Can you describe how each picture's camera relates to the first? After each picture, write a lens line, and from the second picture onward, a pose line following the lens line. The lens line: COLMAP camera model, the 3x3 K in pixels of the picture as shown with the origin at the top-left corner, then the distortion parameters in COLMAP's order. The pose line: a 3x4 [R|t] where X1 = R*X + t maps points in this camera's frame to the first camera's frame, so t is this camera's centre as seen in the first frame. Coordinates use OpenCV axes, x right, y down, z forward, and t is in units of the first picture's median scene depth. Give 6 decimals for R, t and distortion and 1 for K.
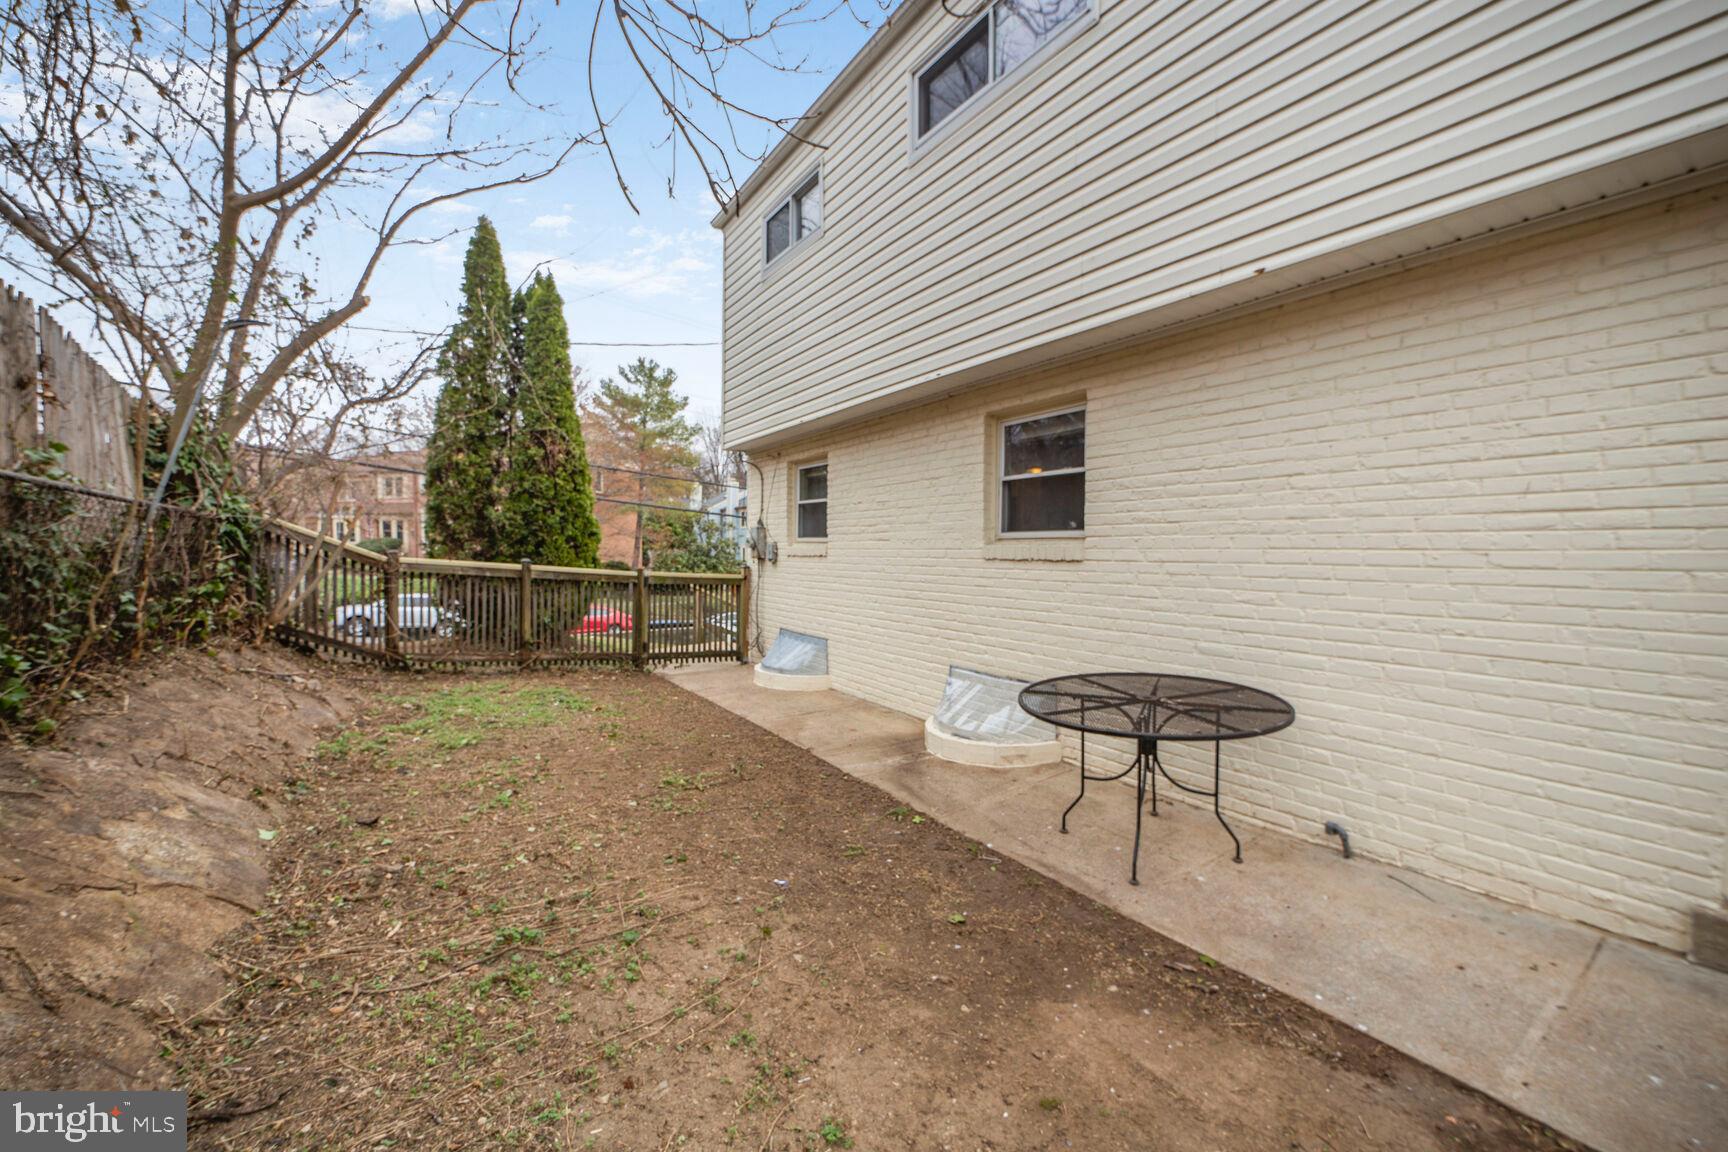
lens RADIAL K [[675.5, 0, 869.1], [0, 675.5, 574.9], [0, 0, 1]] dist [-0.027996, 0.003004]
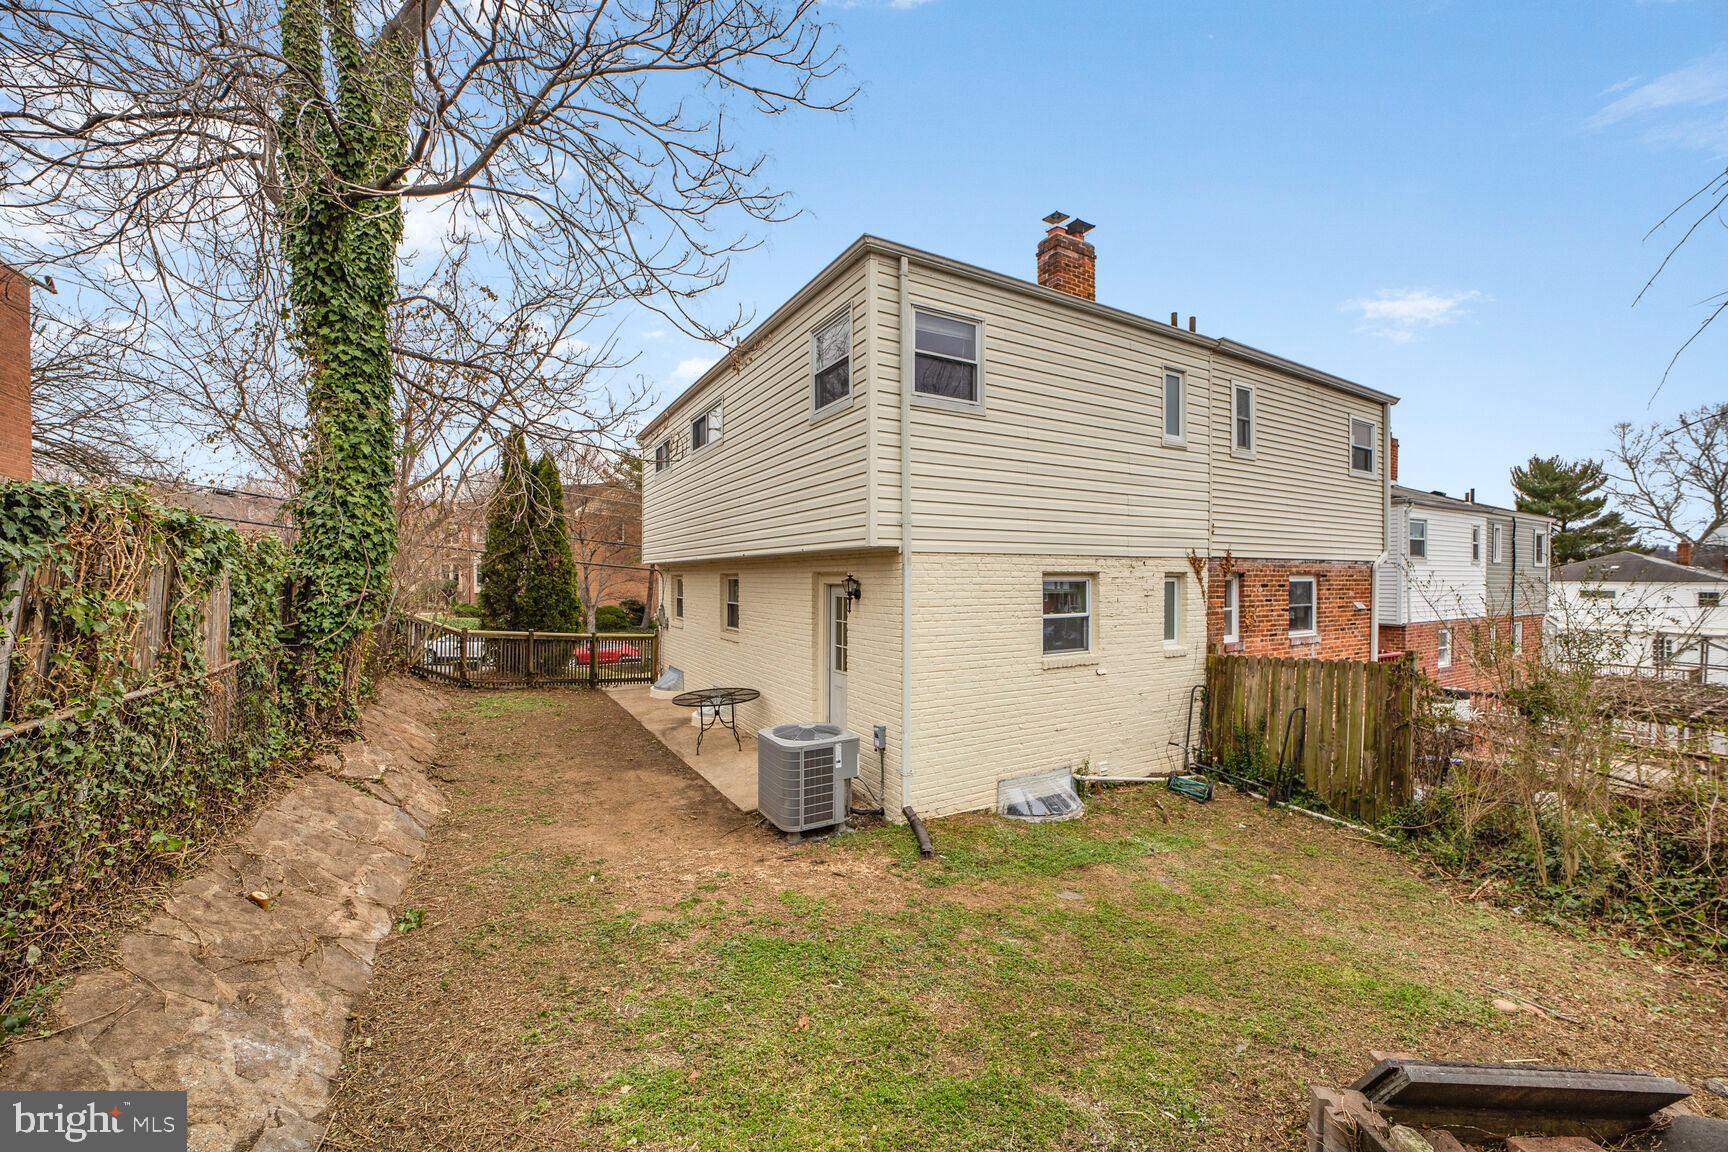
lens RADIAL K [[675.5, 0, 862.6], [0, 675.5, 576.0], [0, 0, 1]] dist [-0.027996, 0.003004]
pose [[0.998064, -0.004842, -0.062001, 0.538983], [0.002548, 0.999311, -0.037025, -0.100287], [0.062137, 0.036795, 0.997389, -0.834943]]
